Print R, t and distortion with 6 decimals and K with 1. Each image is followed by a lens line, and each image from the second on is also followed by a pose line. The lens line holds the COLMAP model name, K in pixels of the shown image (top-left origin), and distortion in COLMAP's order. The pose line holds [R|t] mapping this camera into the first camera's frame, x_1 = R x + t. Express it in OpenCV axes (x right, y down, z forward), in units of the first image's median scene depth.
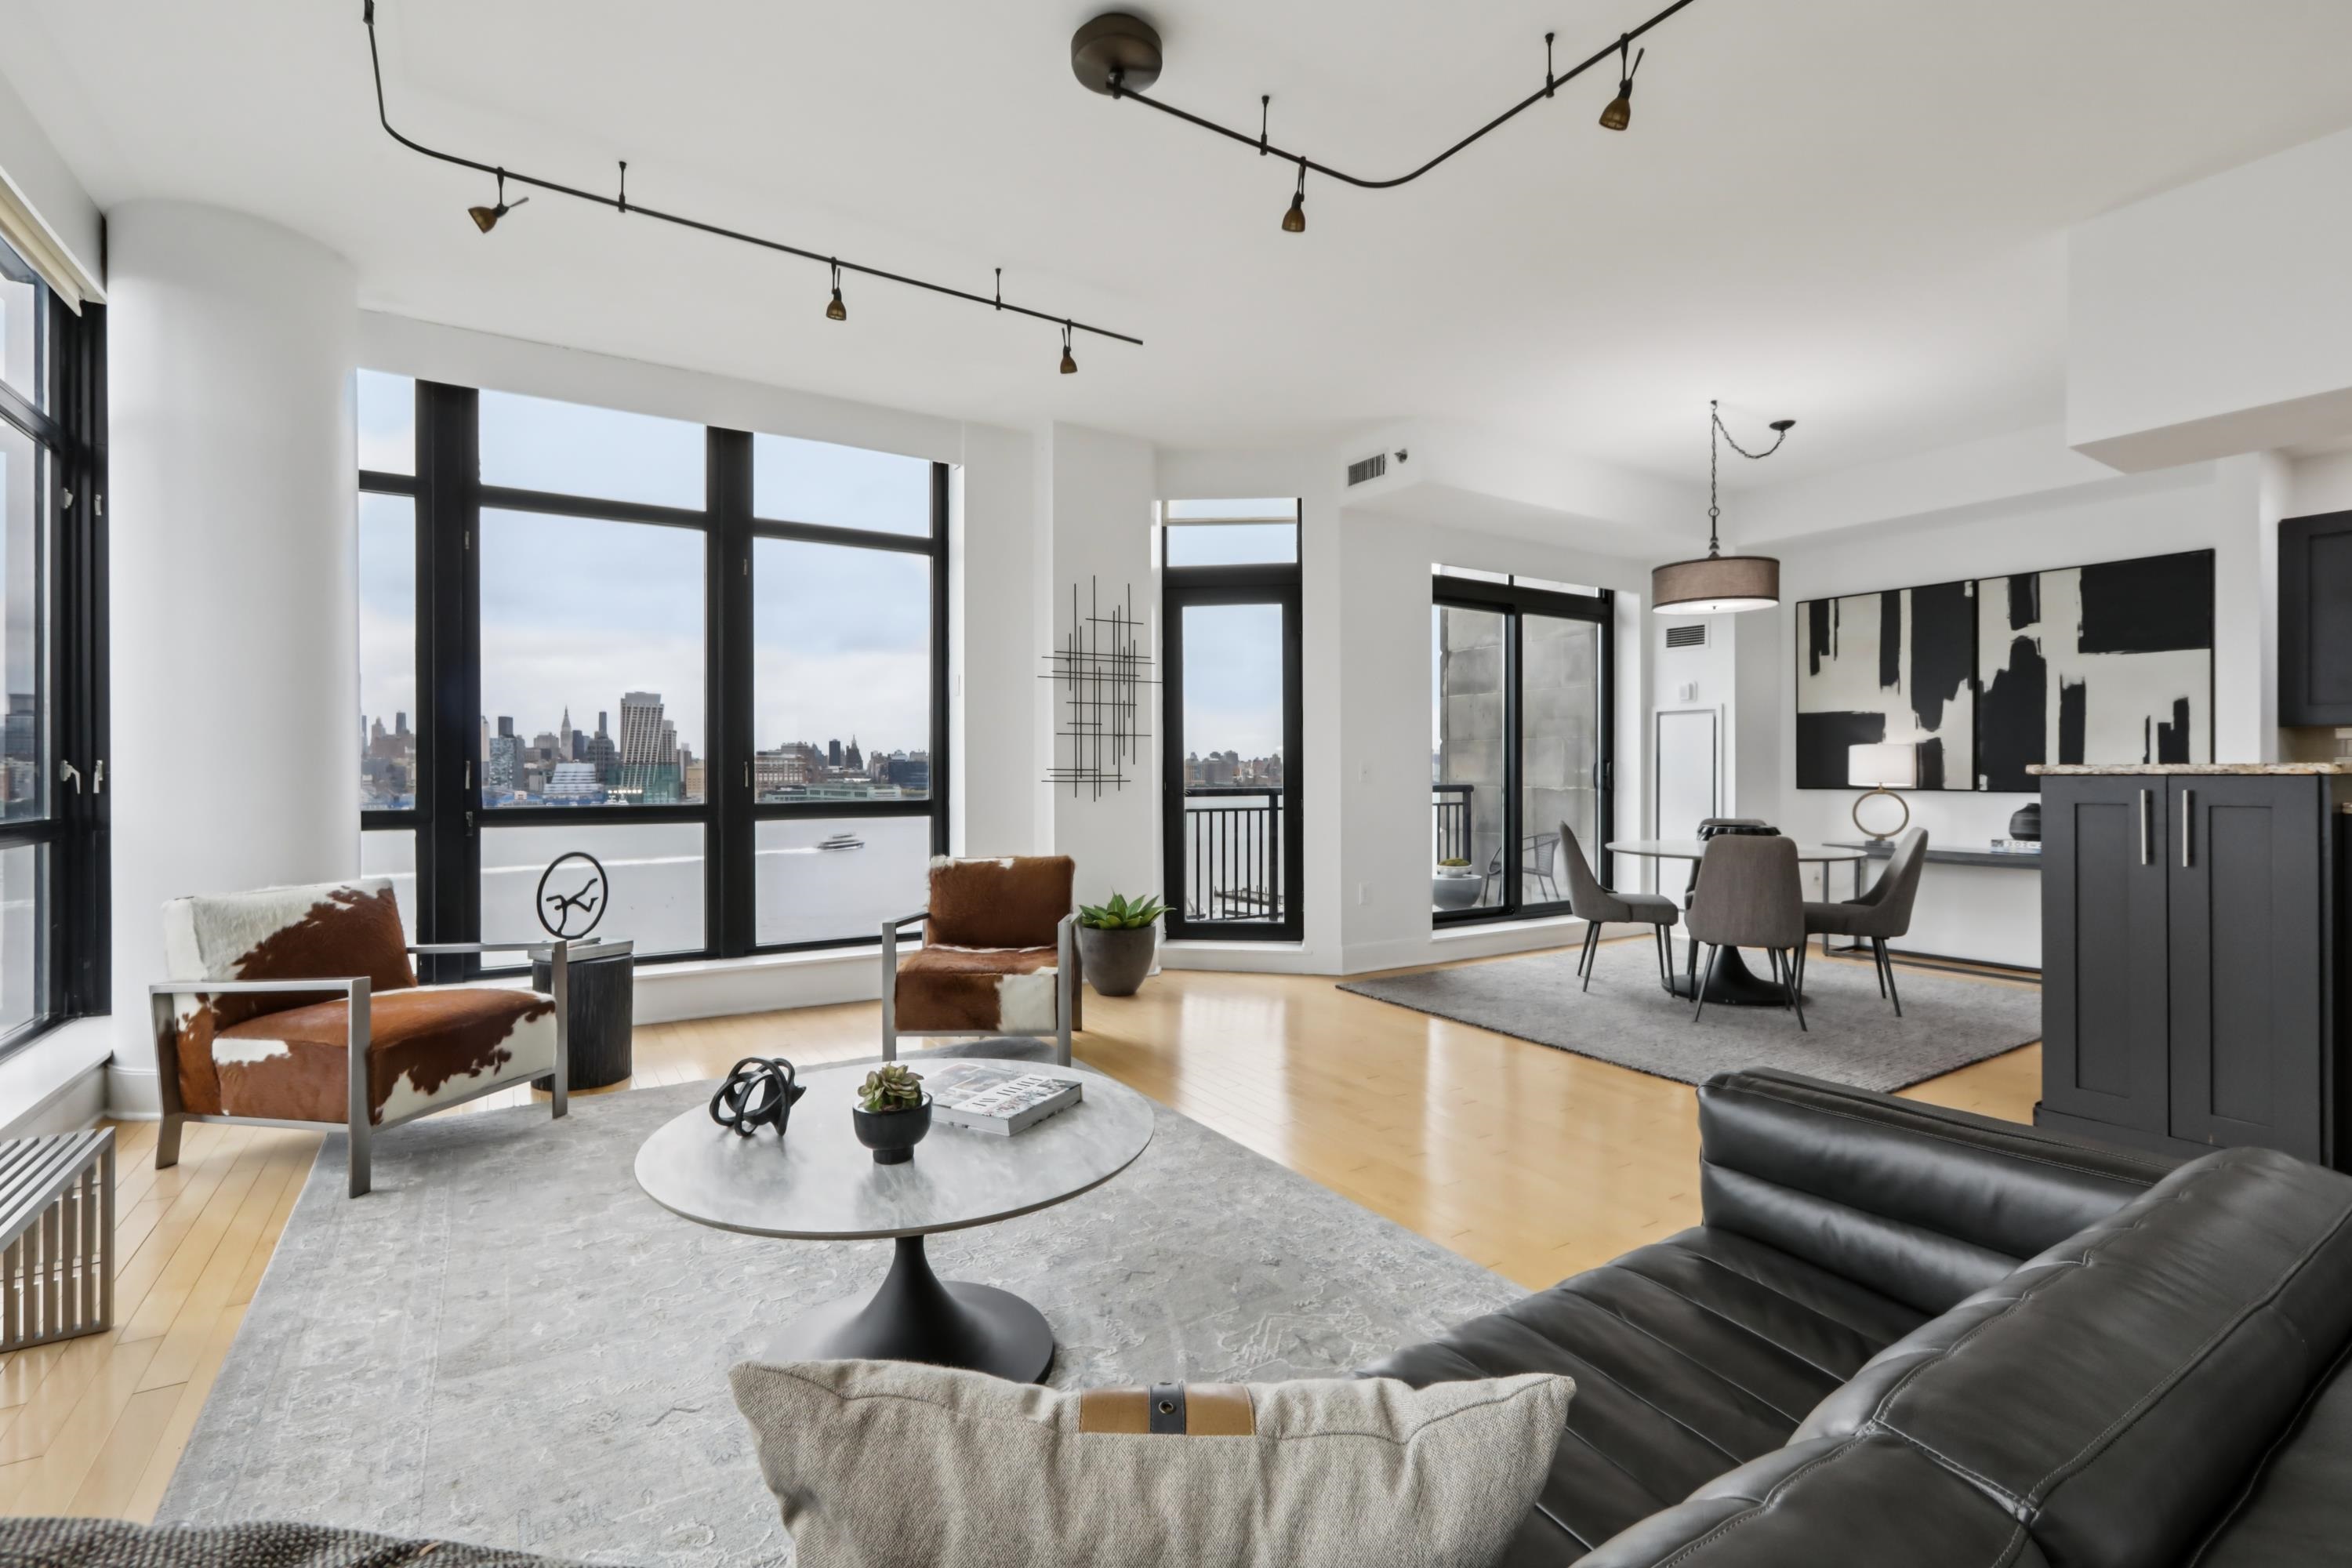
lens RADIAL K [[1050.1, 0, 1173.6], [0, 1050.1, 774.8], [0, 0, 1]] dist [0.000102, 0.000697]
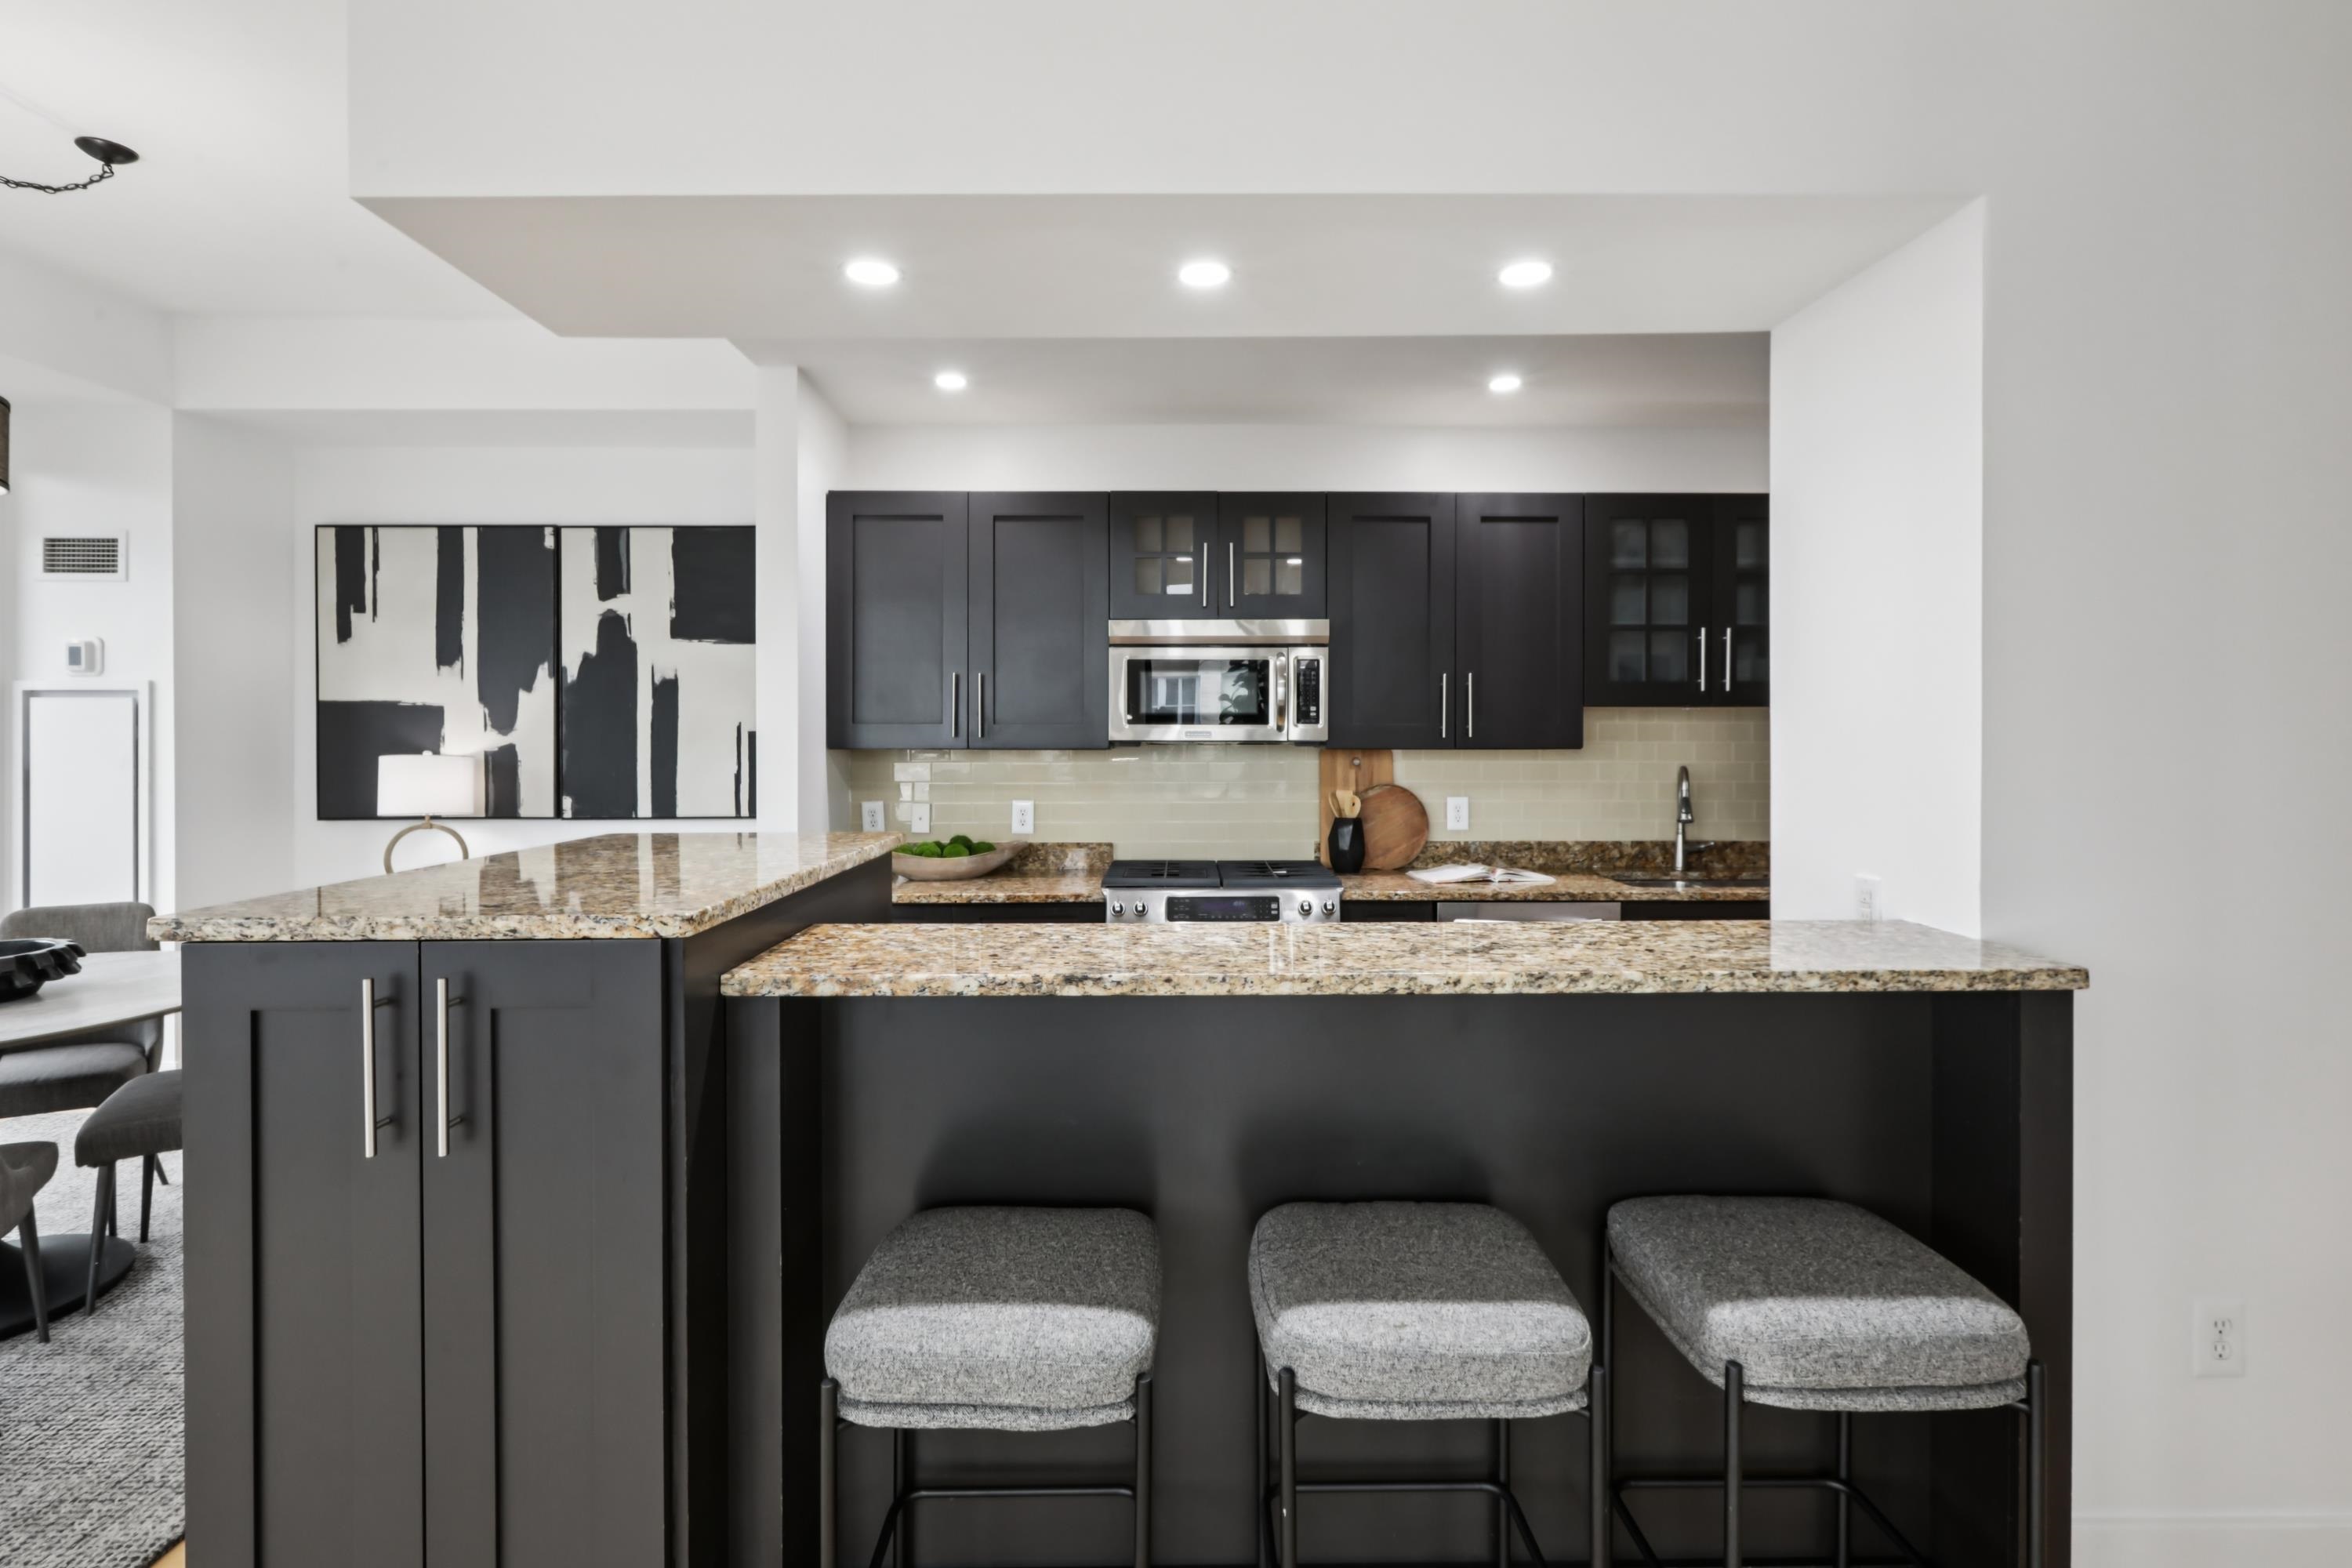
lens RADIAL K [[1077.1, 0, 1196.4], [0, 1077.1, 732.6], [0, 0, 1]] dist [-0.009052, 0.000474]
pose [[0.523941, 0.002408, 0.851751, 0.403412], [0.005067, 0.999969, -0.005944, -0.041095], [-0.851740, 0.007430, 0.523912, 0.266415]]
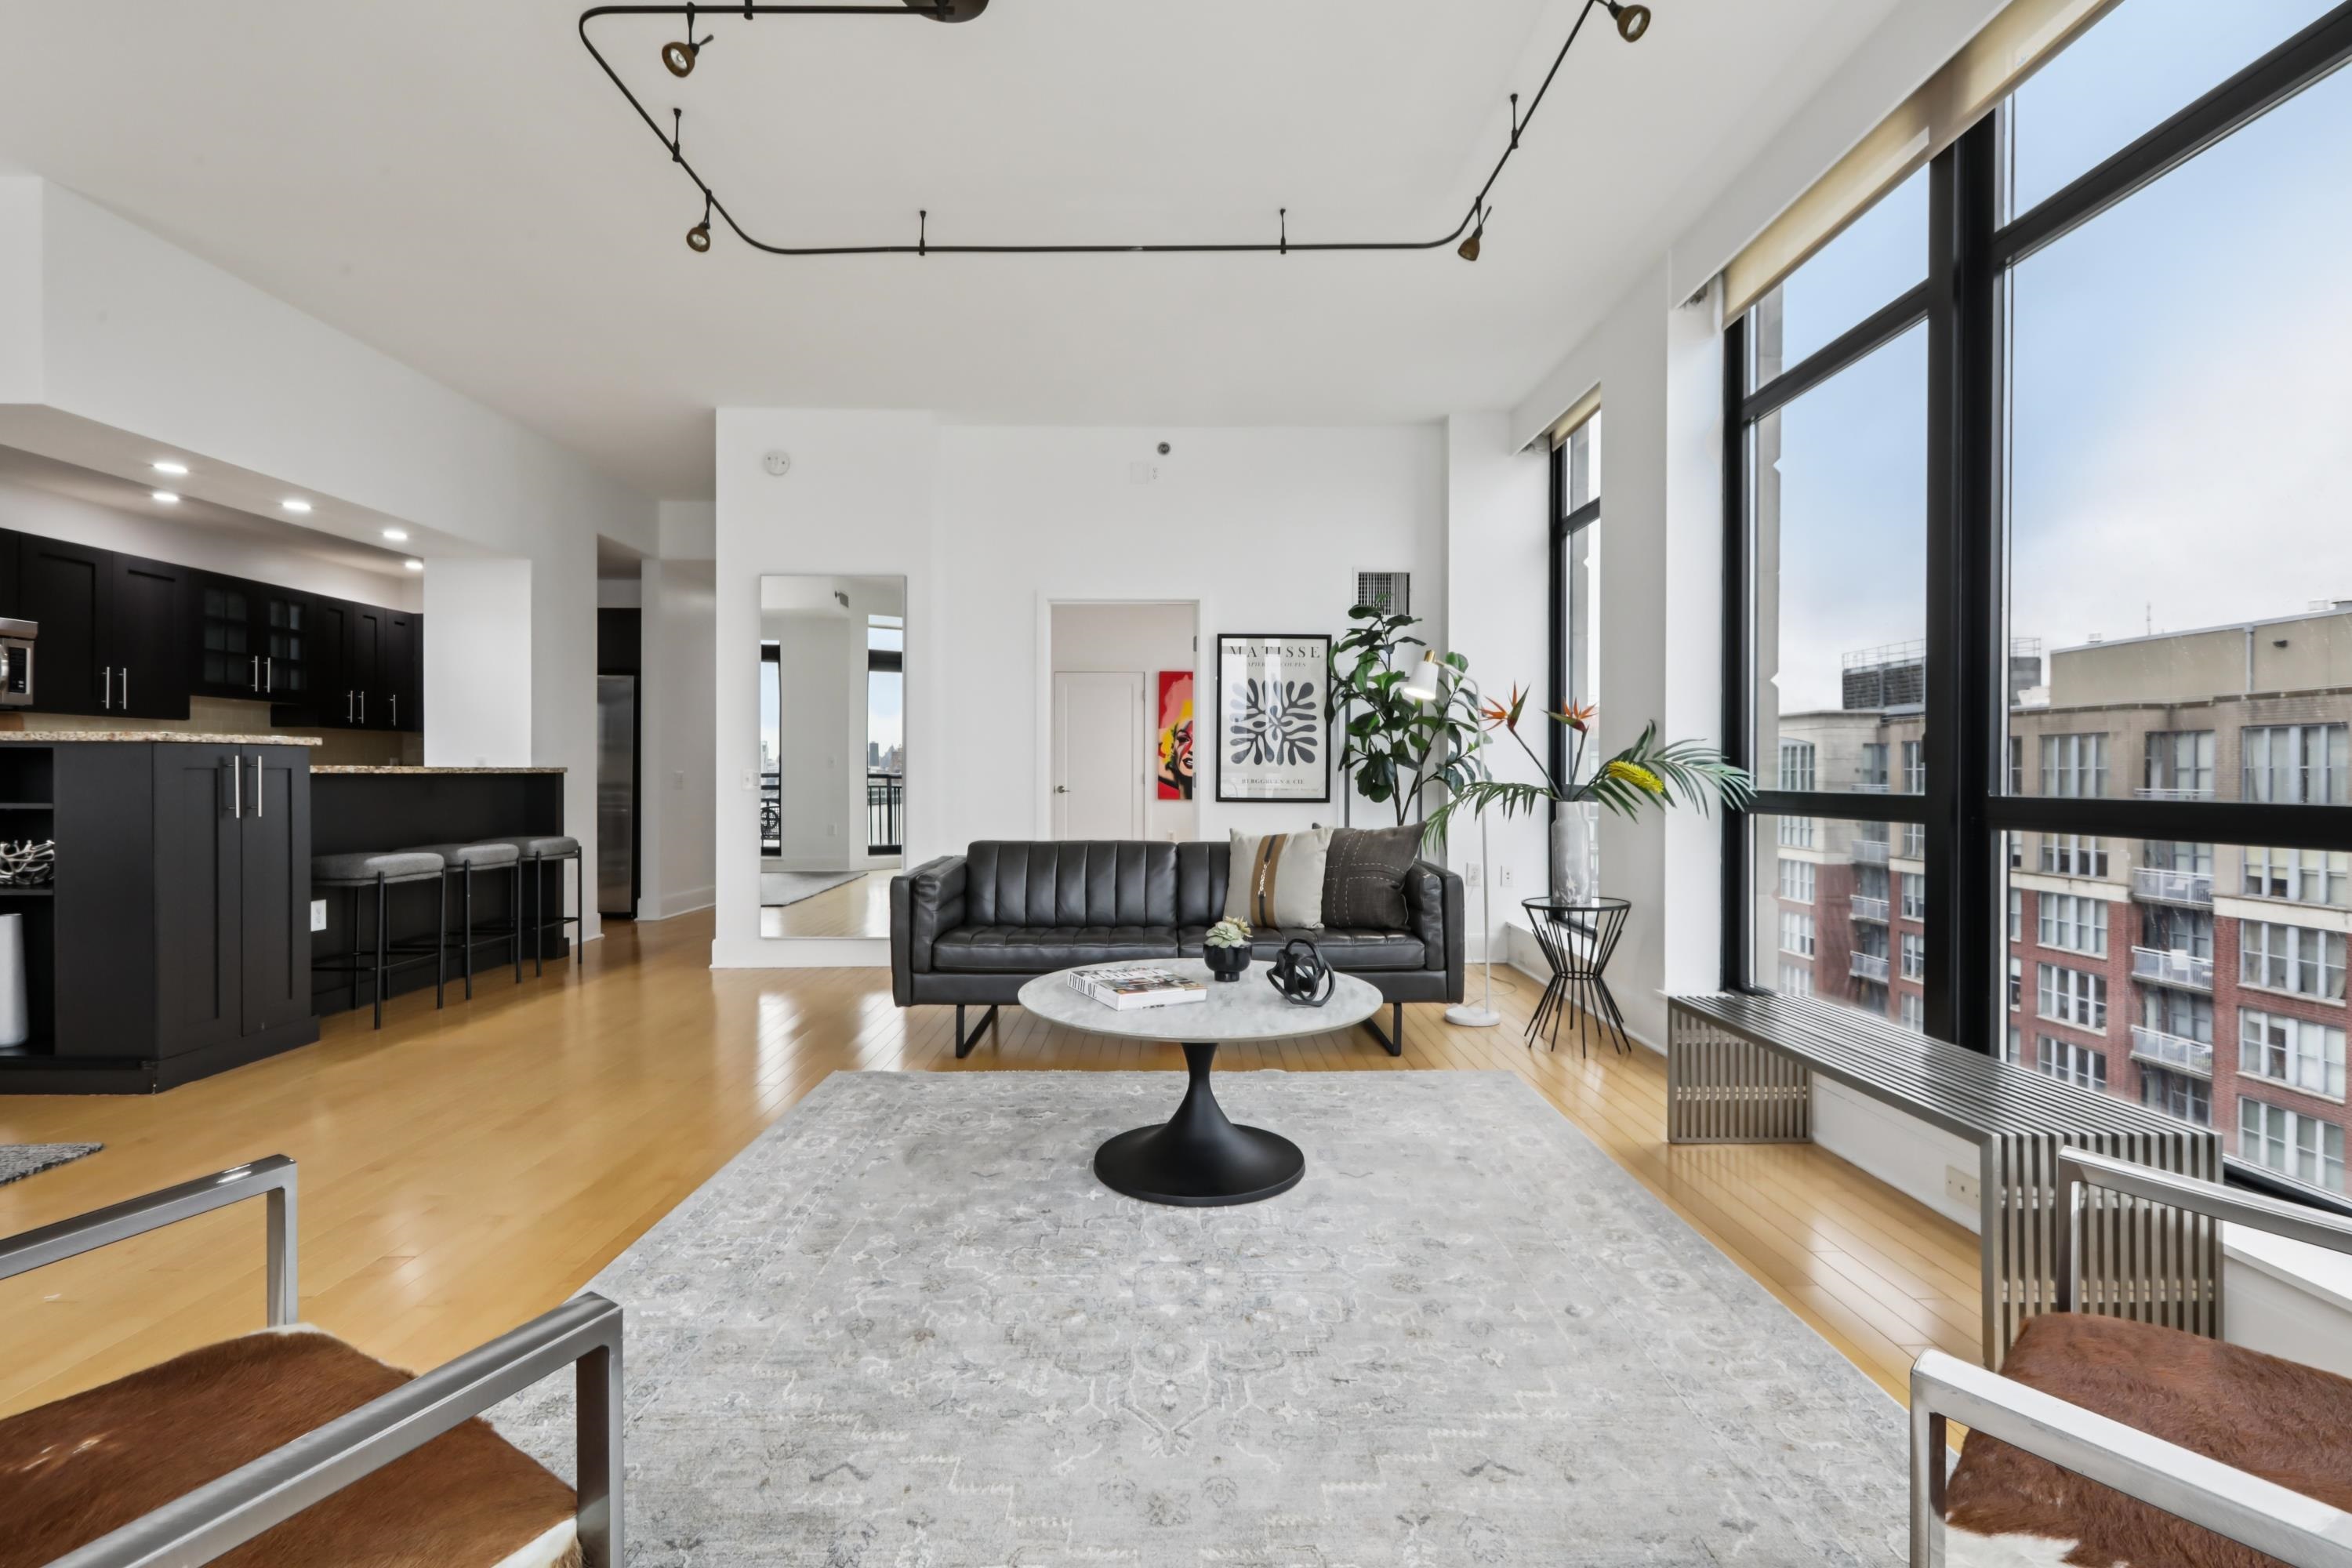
lens RADIAL K [[1050.1, 0, 1151.6], [0, 1050.1, 764.8], [0, 0, 1]] dist [0.000102, 0.000697]
pose [[-0.840050, 0.003192, 0.542499, -0.324339], [0.001285, 0.999992, -0.003895, 0.017116], [-0.542507, -0.002575, -0.840048, 0.777479]]
